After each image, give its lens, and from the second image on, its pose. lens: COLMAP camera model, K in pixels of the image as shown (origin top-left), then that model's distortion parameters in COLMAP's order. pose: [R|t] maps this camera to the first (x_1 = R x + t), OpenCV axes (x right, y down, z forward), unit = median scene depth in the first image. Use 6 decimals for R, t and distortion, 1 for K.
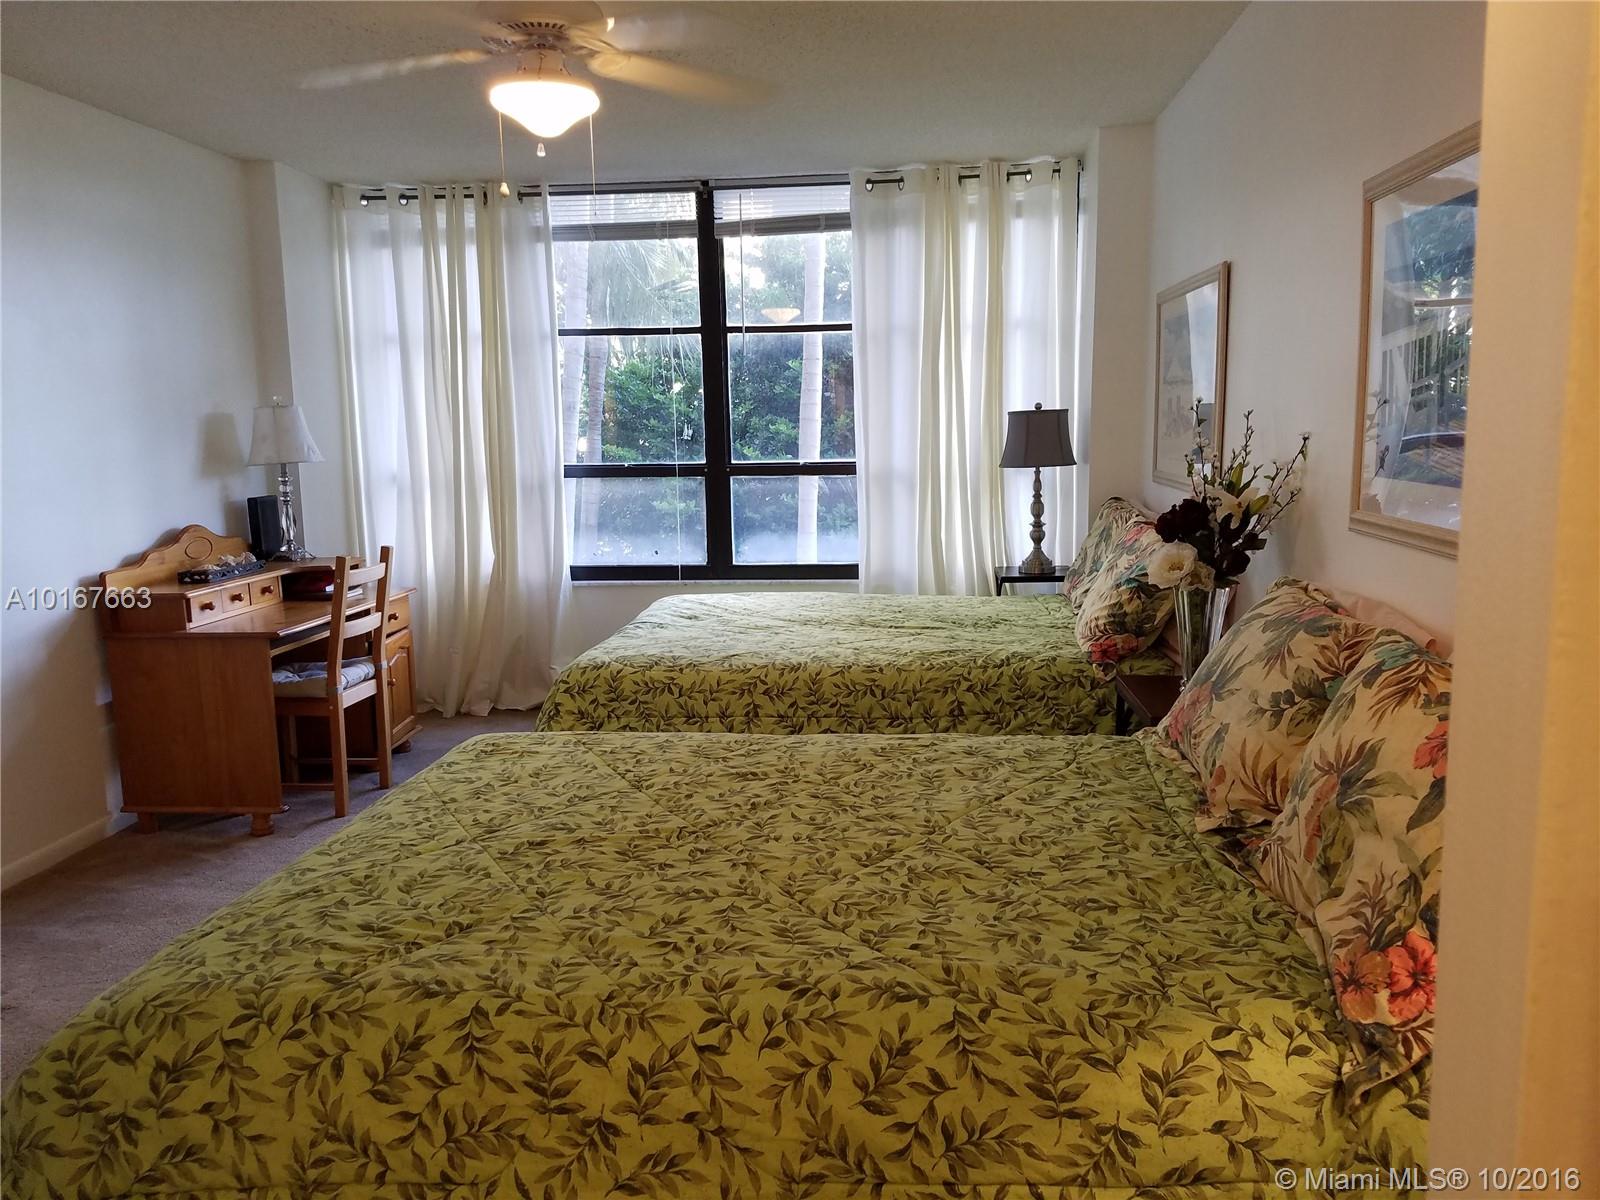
lens RADIAL K [[1232.8, 0, 801.3], [0, 1232.8, 626.5], [0, 0, 1]] dist [0.195378, -0.354792]
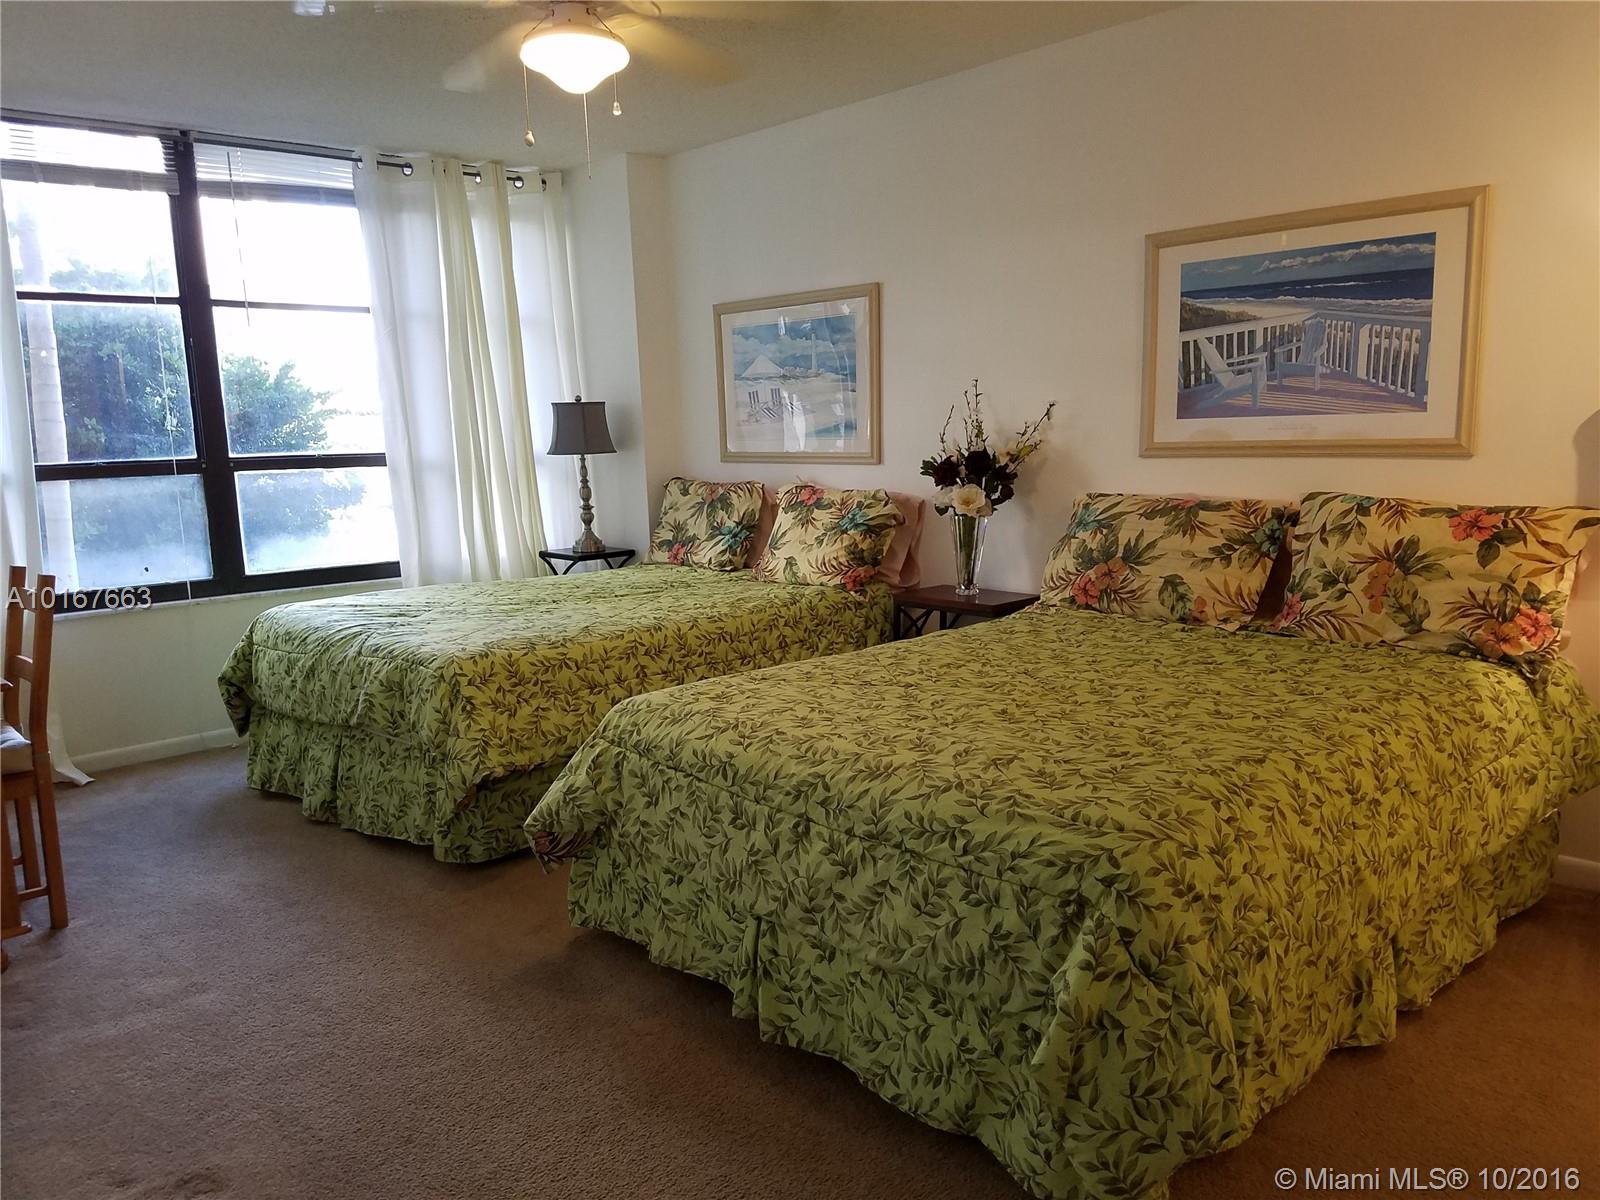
lens RADIAL K [[1227.0, 0, 796.5], [0, 1227.0, 652.2], [0, 0, 1]] dist [0.207002, -0.333375]
pose [[0.647935, -0.137112, 0.749254, -0.727236], [0.141505, 0.988209, 0.058471, 0.009272], [-0.748436, 0.068138, 0.659697, 0.205290]]
